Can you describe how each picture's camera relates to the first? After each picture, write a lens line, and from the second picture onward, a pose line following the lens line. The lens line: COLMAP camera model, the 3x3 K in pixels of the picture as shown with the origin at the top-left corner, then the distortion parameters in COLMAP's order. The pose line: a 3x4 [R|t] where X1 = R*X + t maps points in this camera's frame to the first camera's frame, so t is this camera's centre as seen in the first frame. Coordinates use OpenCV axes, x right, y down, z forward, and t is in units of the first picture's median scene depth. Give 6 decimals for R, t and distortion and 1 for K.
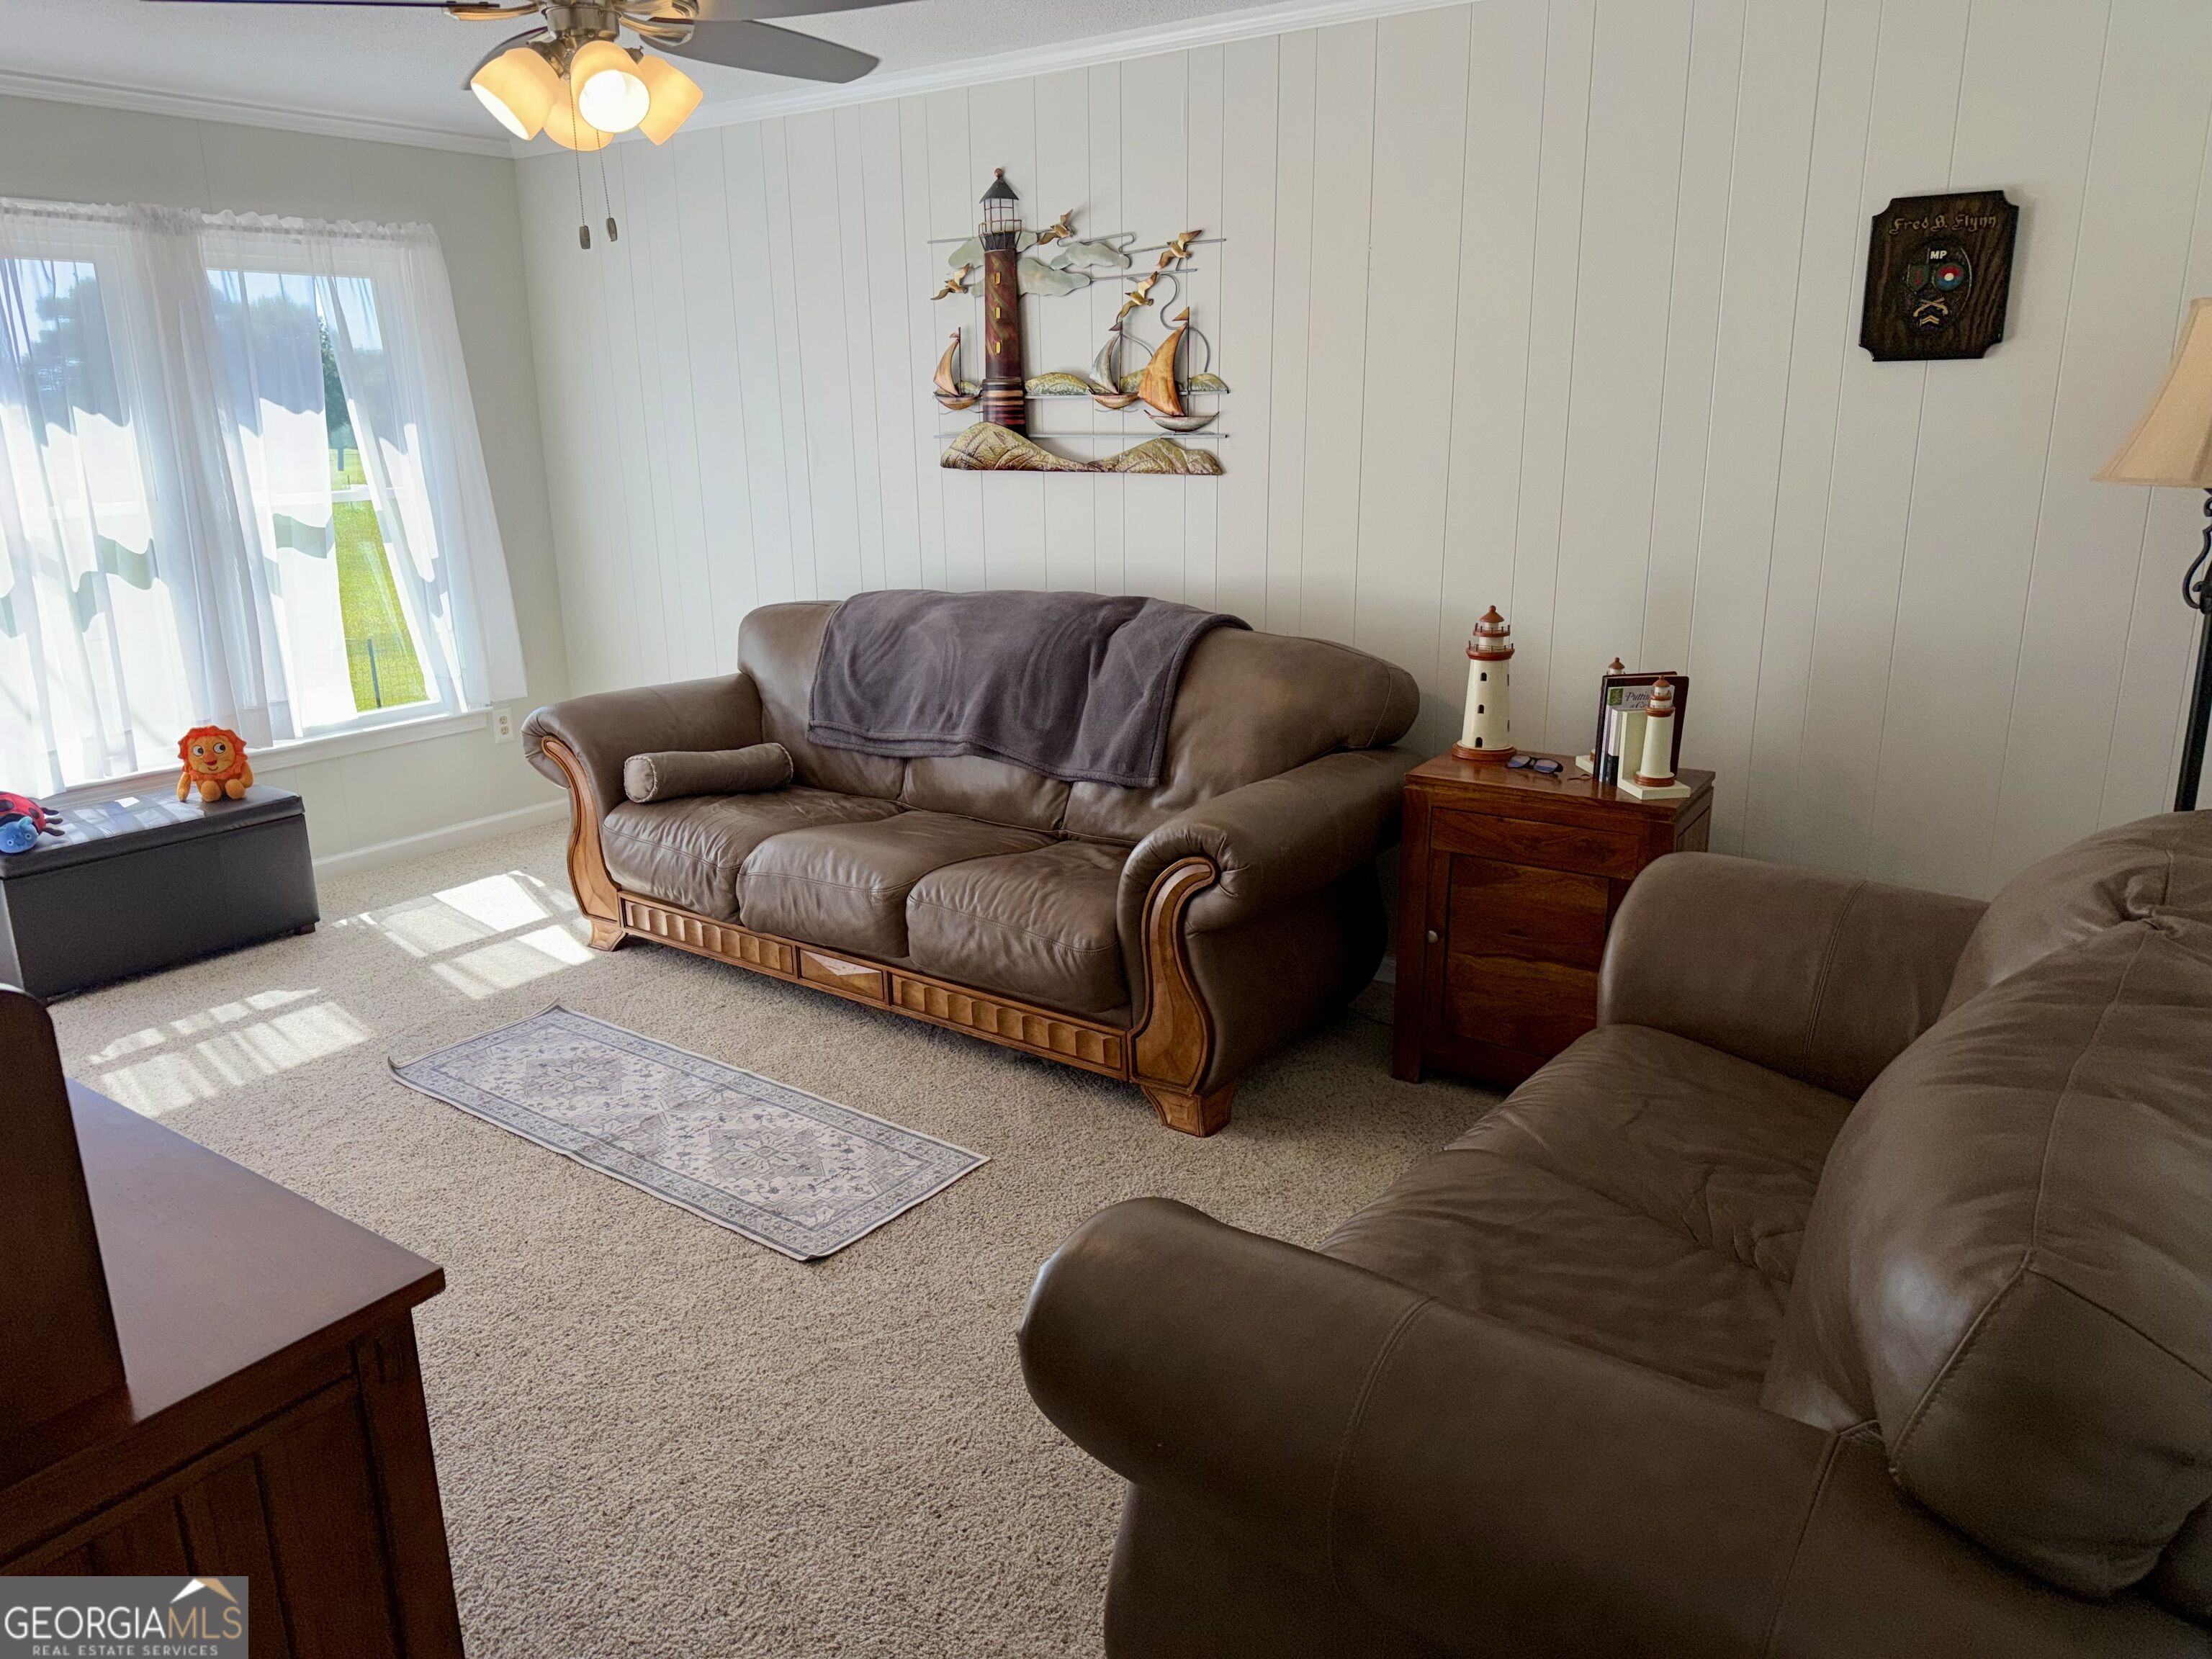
lens RADIAL K [[1549.1, 0, 1072.3], [0, 1549.1, 804.4], [0, 0, 1]] dist [0.094828, -0.119396]
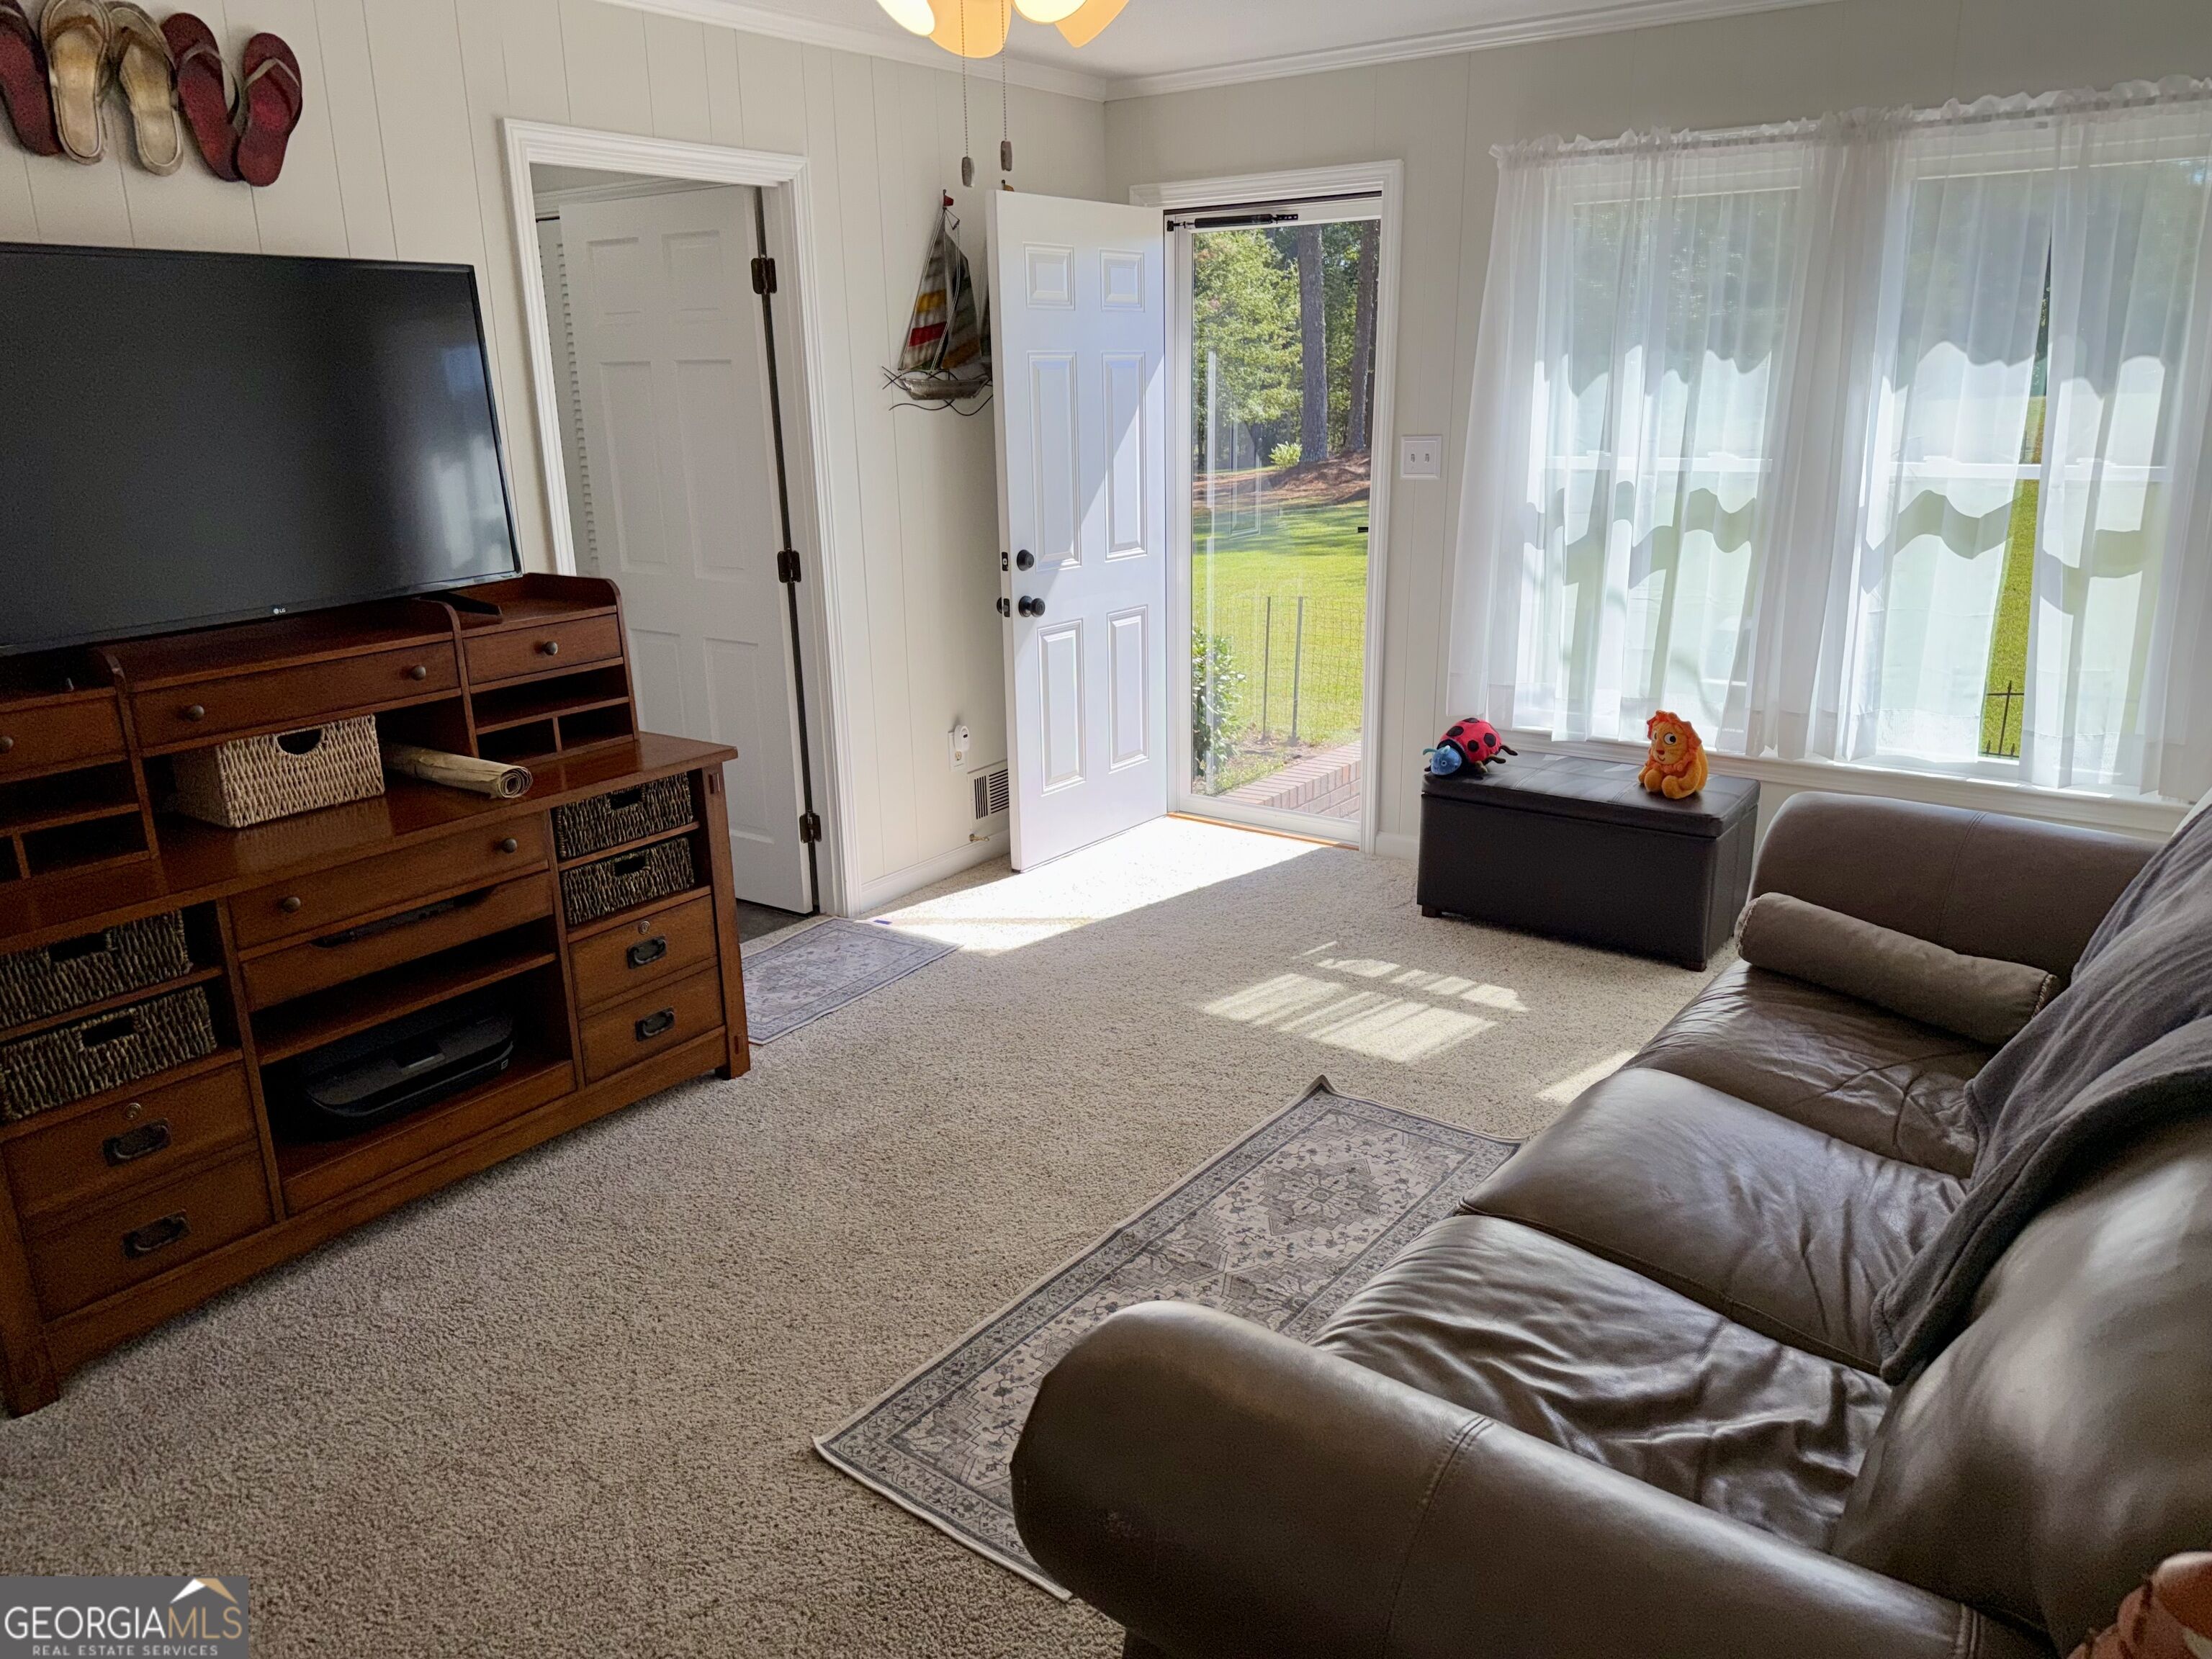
lens RADIAL K [[1549.0, 0, 1105.8], [0, 1549.0, 808.4], [0, 0, 1]] dist [0.046885, -0.045646]
pose [[-0.000044, 0.291848, -0.956465, 0.326640], [-0.233973, 0.929913, 0.283757, -0.178465], [0.972243, 0.223799, 0.068244, 0.643025]]
